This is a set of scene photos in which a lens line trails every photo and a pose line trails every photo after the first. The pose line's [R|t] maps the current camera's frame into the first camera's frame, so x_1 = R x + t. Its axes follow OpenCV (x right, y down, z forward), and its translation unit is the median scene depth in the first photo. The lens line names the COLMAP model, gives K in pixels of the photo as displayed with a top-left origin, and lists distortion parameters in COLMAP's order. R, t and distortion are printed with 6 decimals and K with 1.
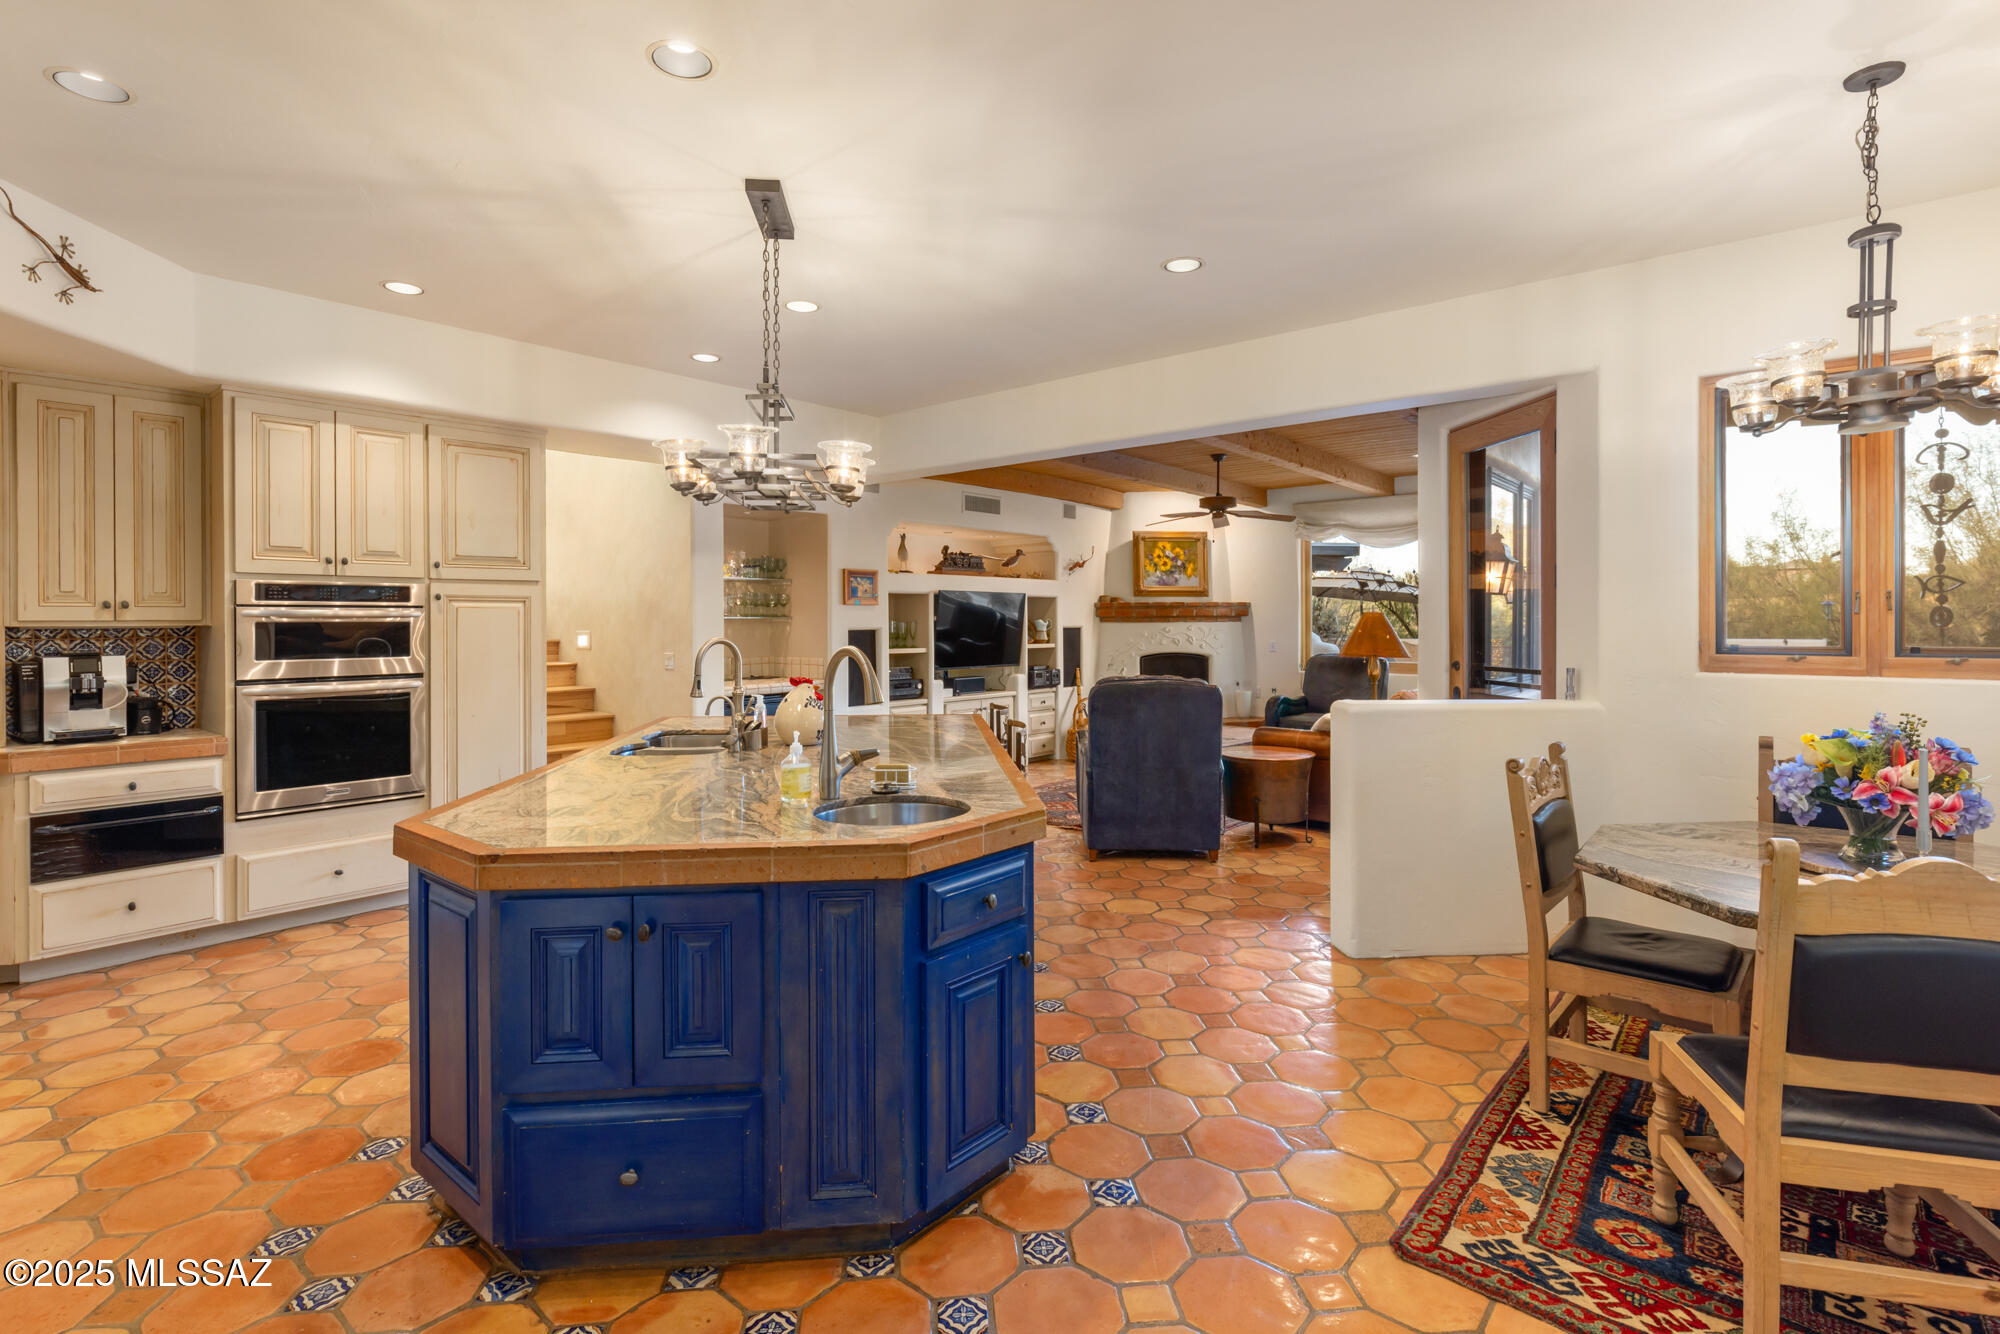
lens RADIAL K [[944.5, 0, 998.2], [0, 944.5, 615.1], [0, 0, 1]] dist [-0.005174, 0.000606]
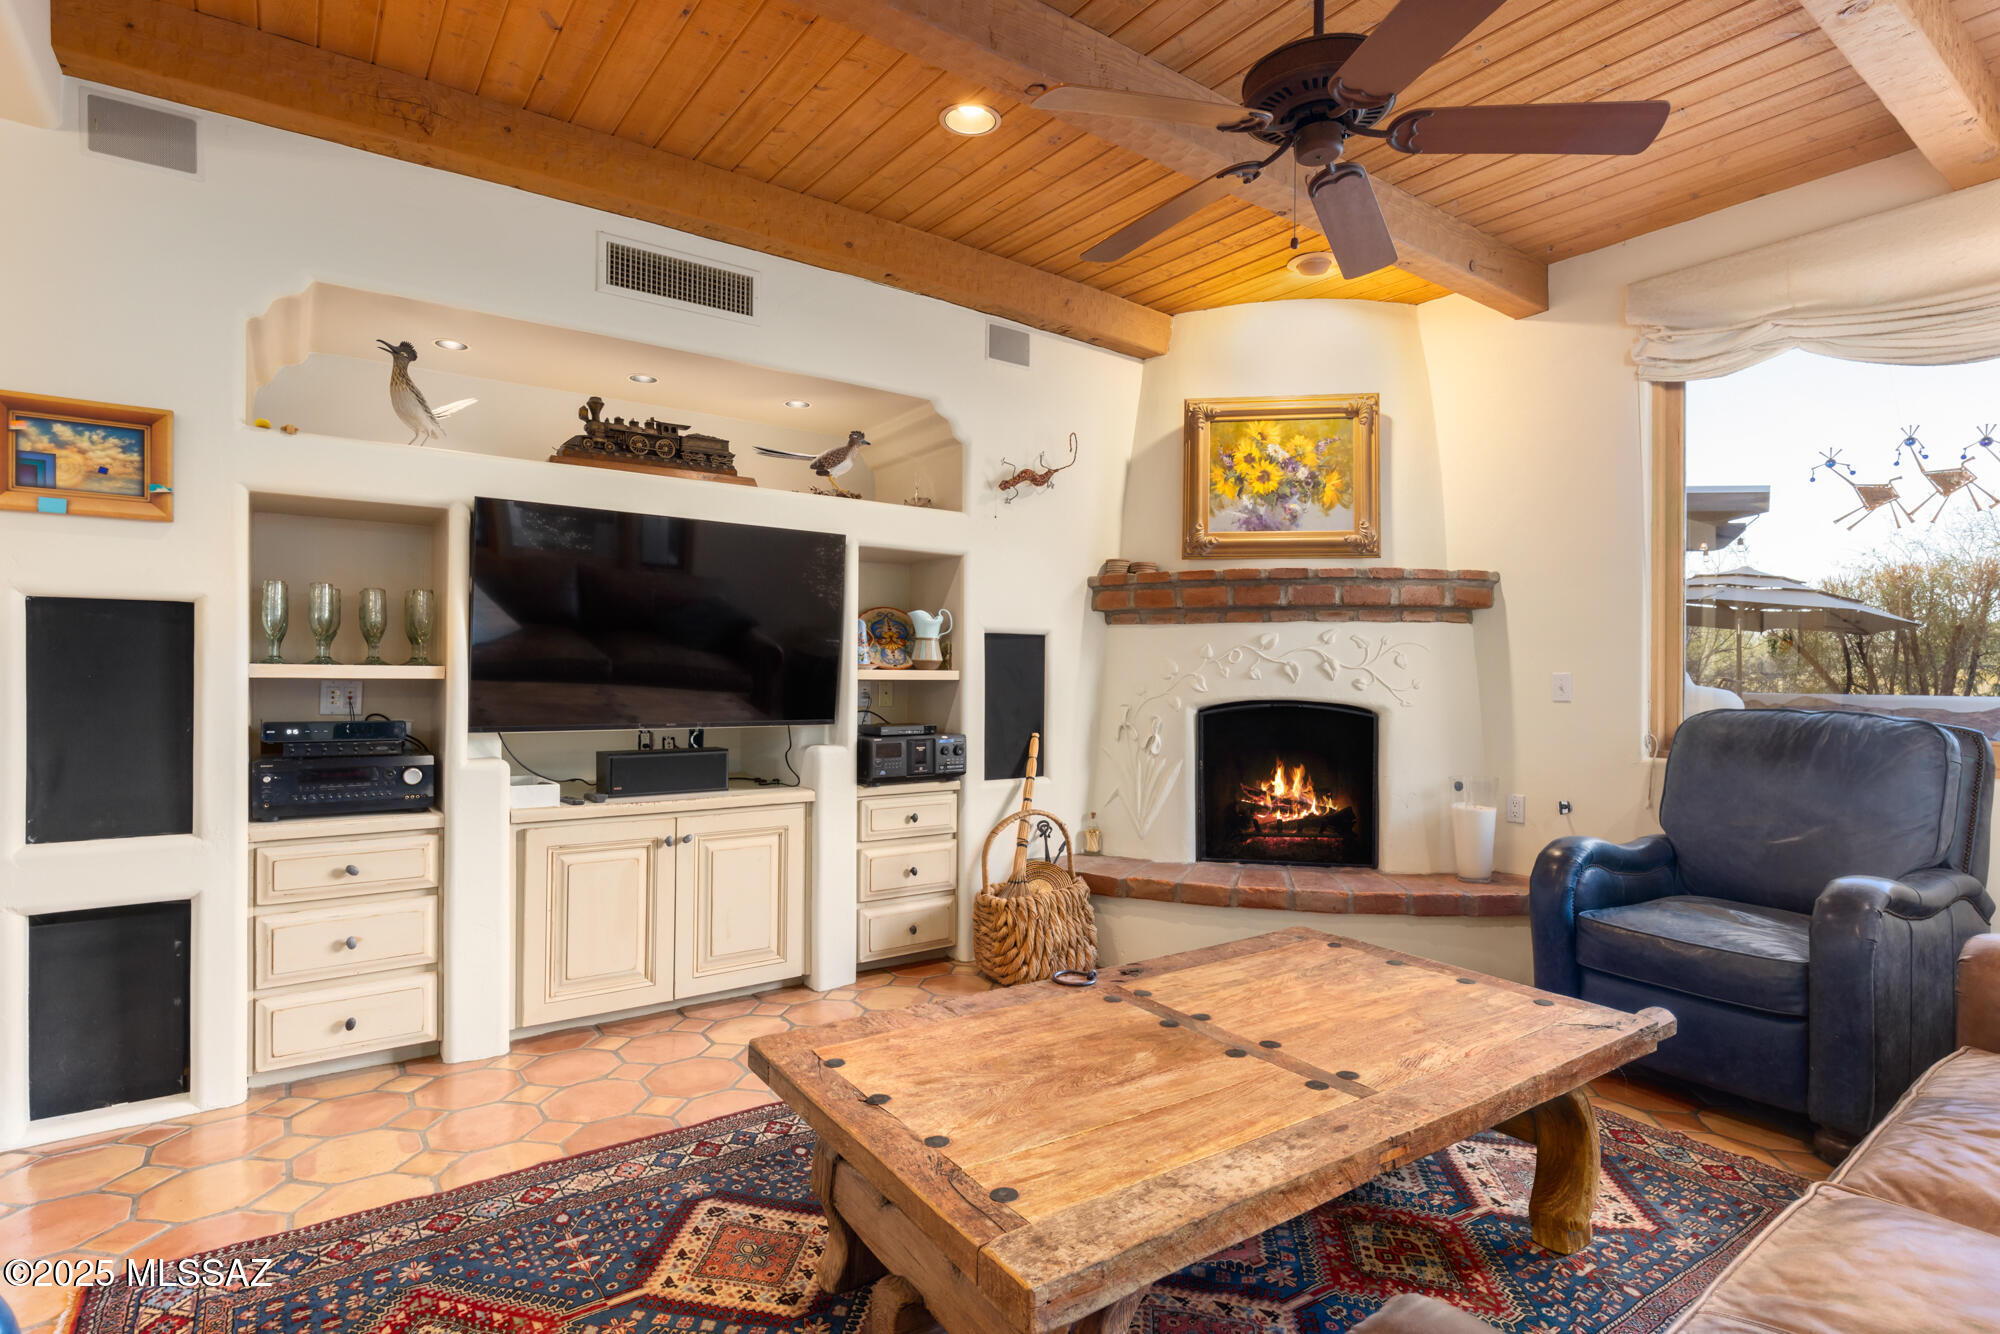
lens RADIAL K [[966.0, 0, 999.4], [0, 966.0, 668.8], [0, 0, 1]] dist [-0.005647, 0.000435]
pose [[0.969848, 0.008196, -0.243574, 0.407778], [-0.008242, 0.999966, 0.000830, 0.066639], [0.243572, 0.001202, 0.969882, 1.402553]]
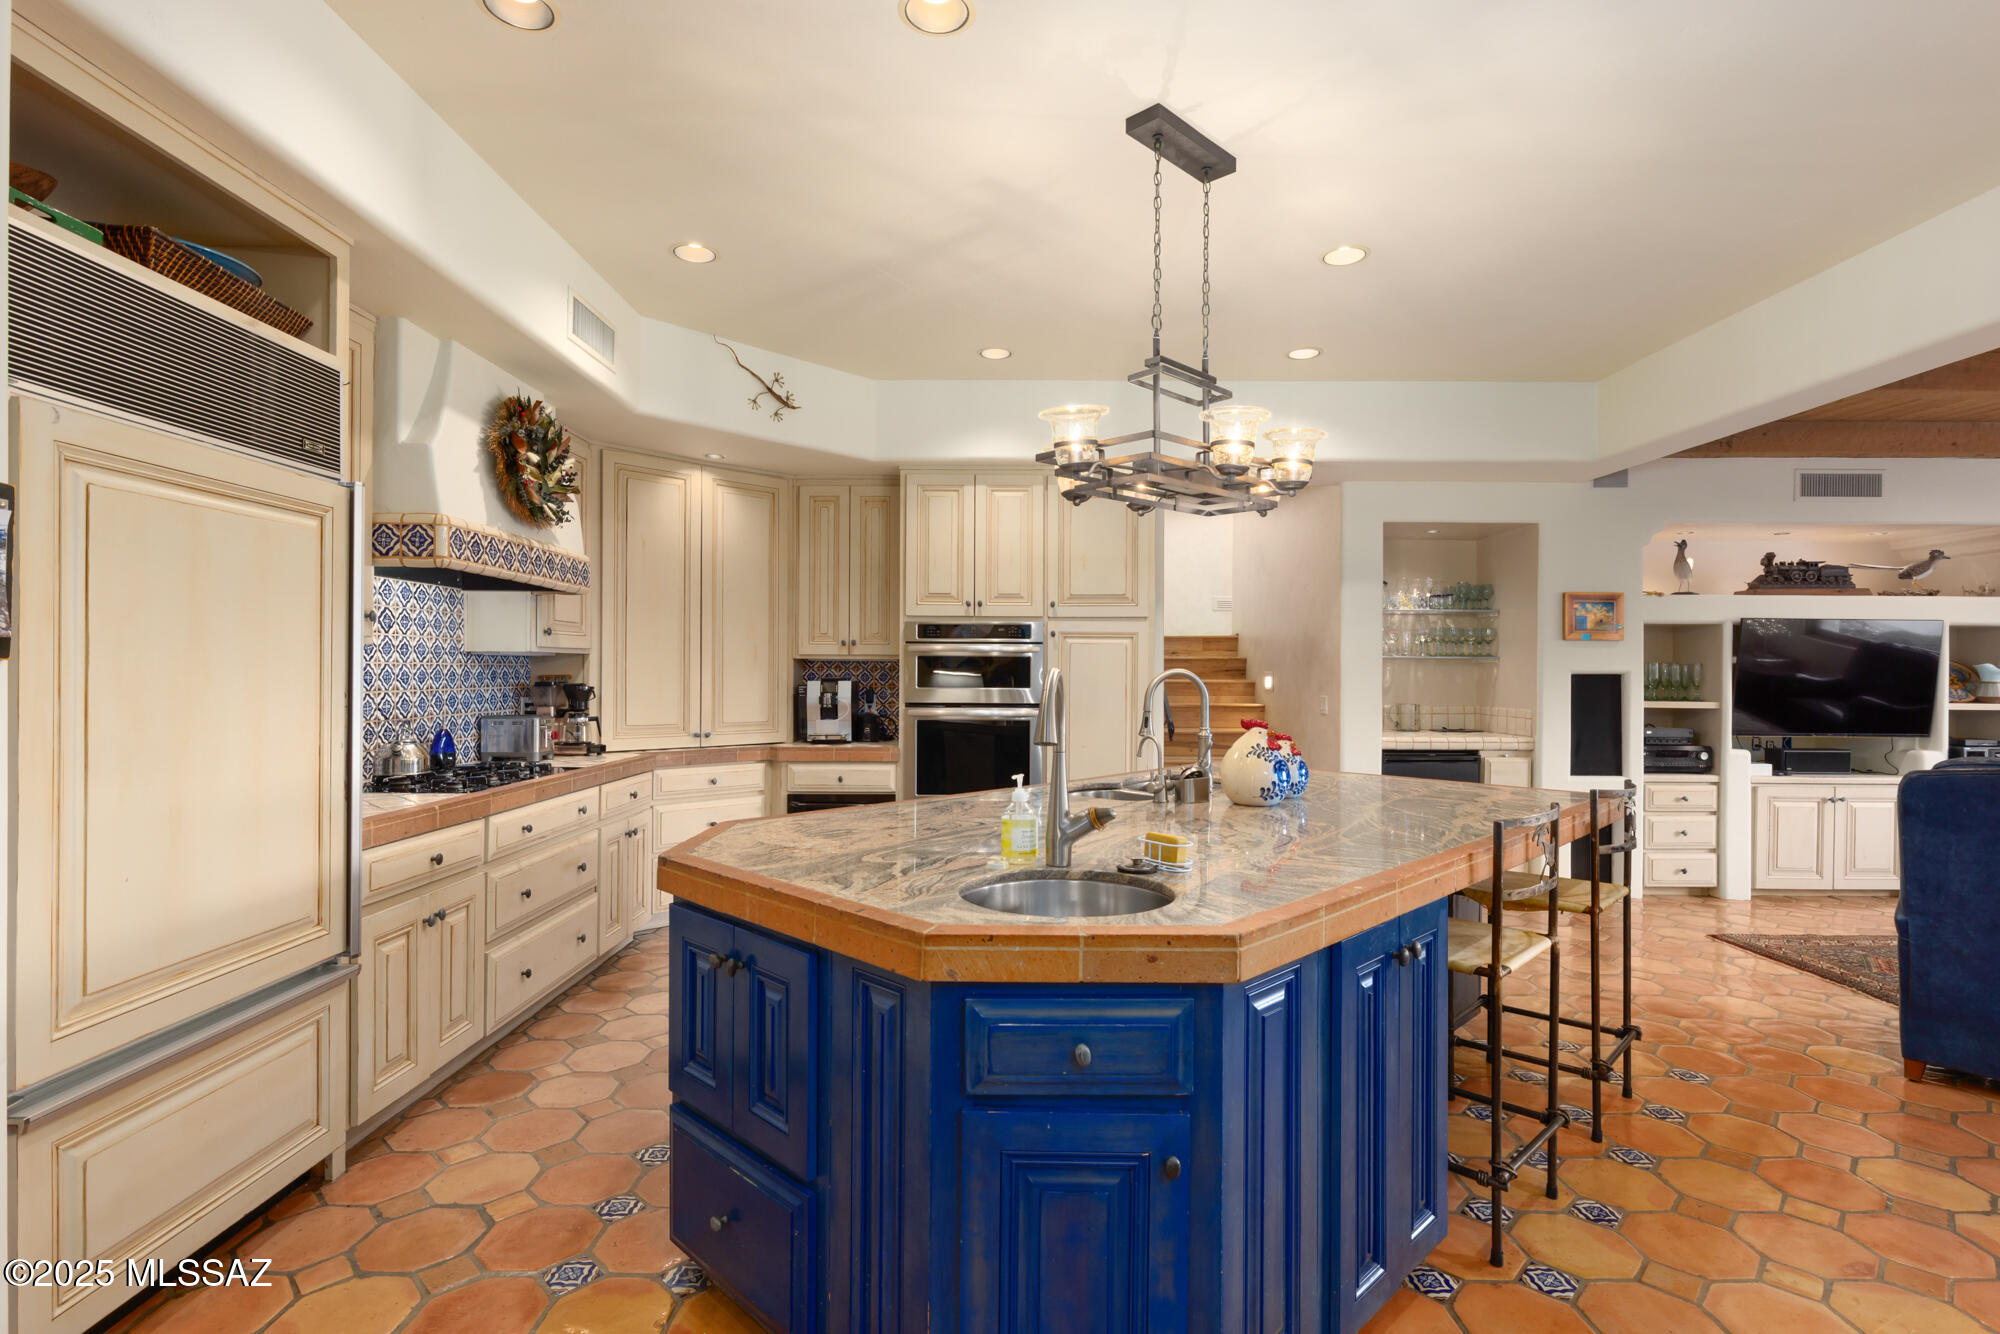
lens RADIAL K [[966.0, 0, 996.1], [0, 966.0, 668.3], [0, 0, 1]] dist [-0.005647, 0.000435]
pose [[0.645600, 0.006618, -0.763647, 0.240270], [-0.004348, 0.999978, 0.004990, 0.017184], [0.763664, 0.000099, 0.645614, 0.273007]]
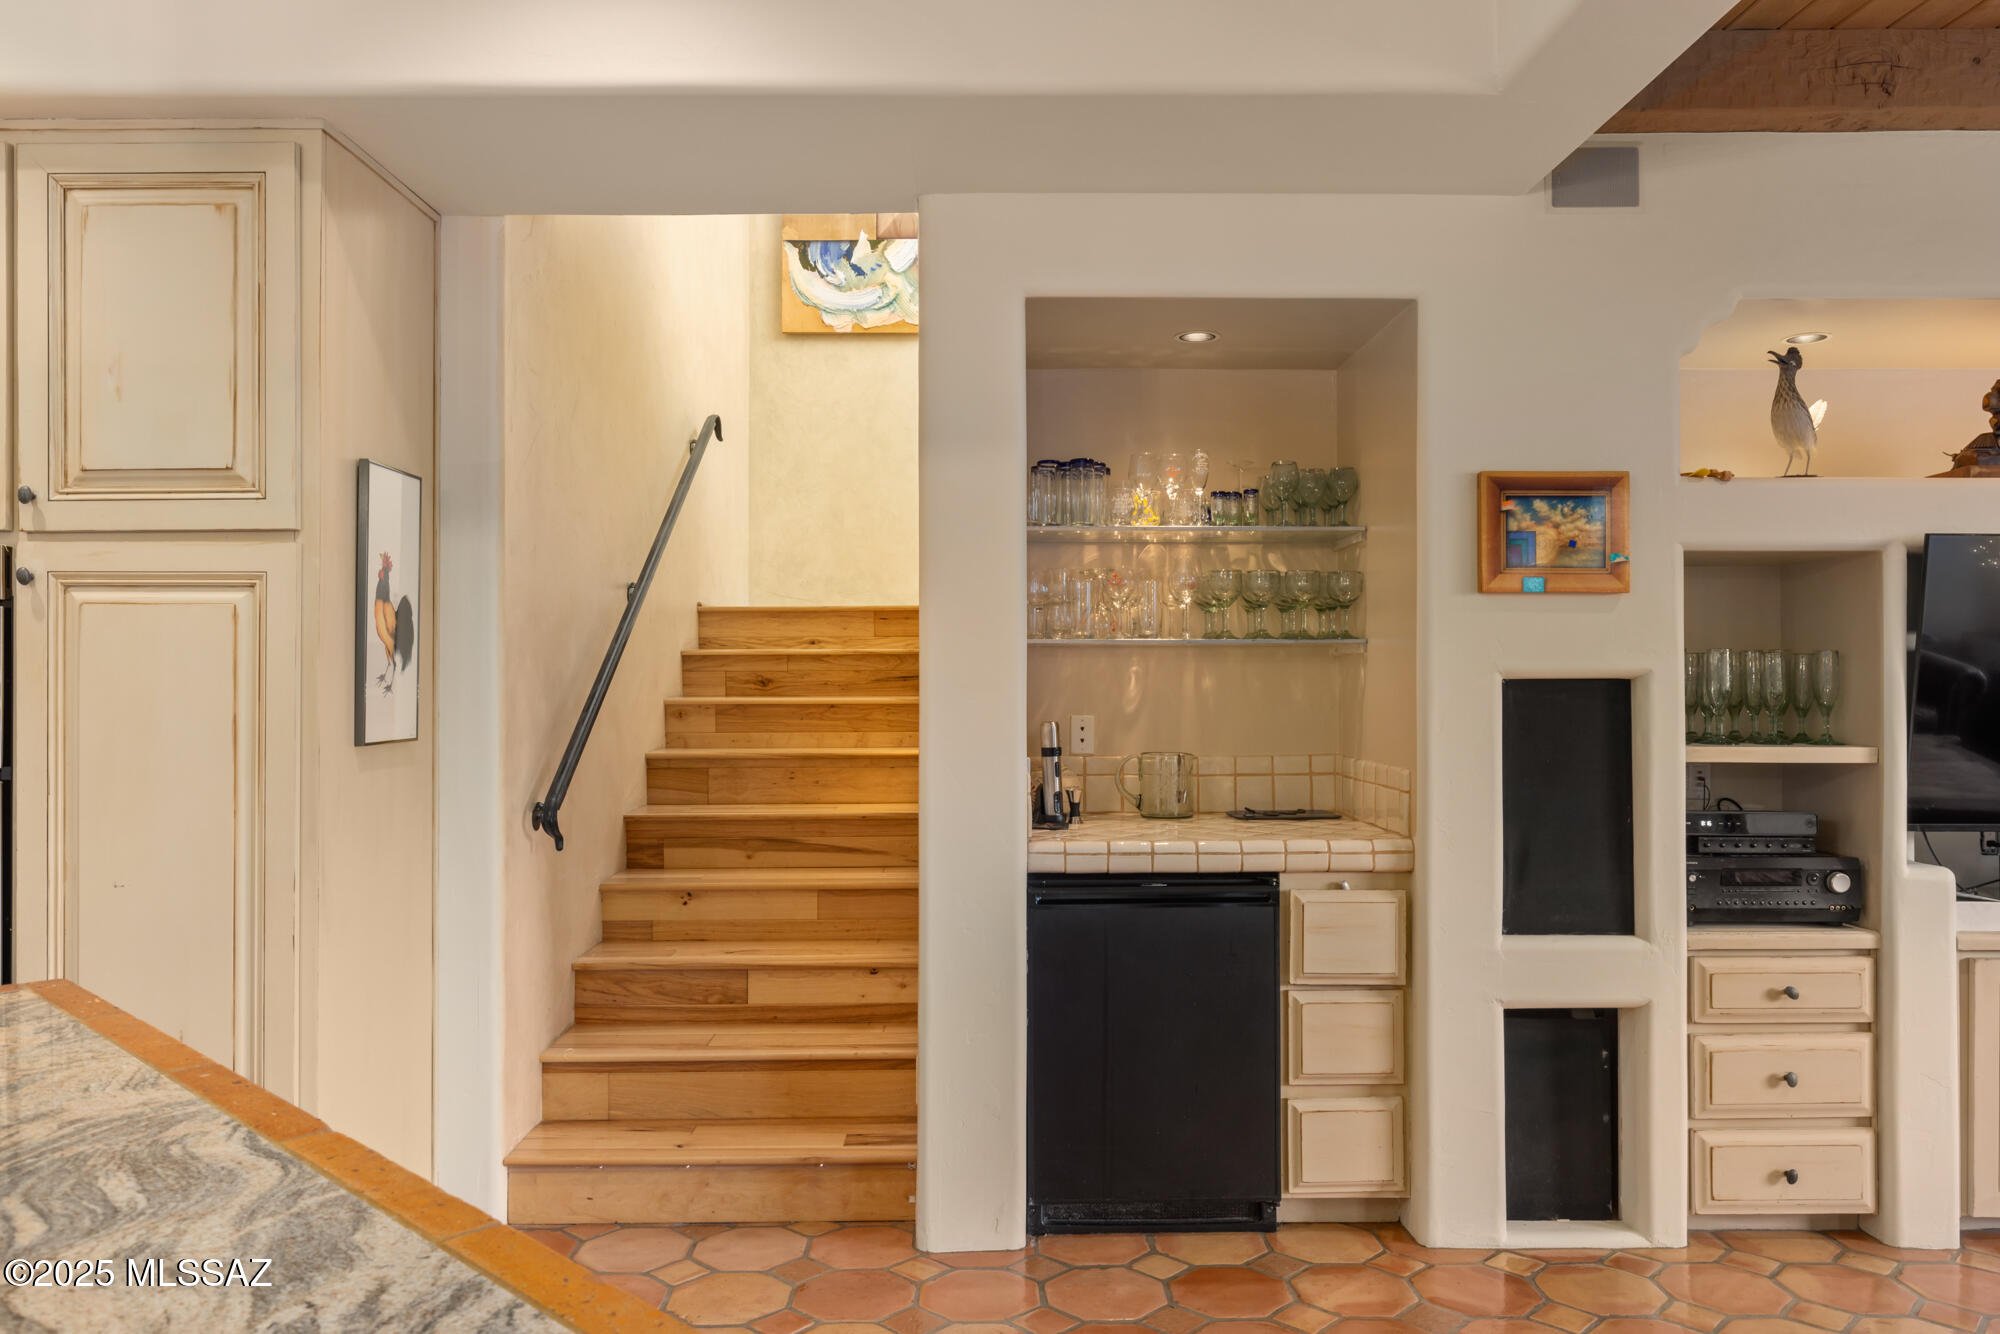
lens RADIAL K [[1420.5, 0, 999.0], [0, 1420.5, 669.8], [0, 0, 1]] dist [-0.001743, 0.001714]
pose [[0.657986, -0.002550, -0.753026, 0.134676], [0.001783, 0.999997, -0.001828, 0.024490], [0.753028, -0.000140, 0.657989, 1.058320]]
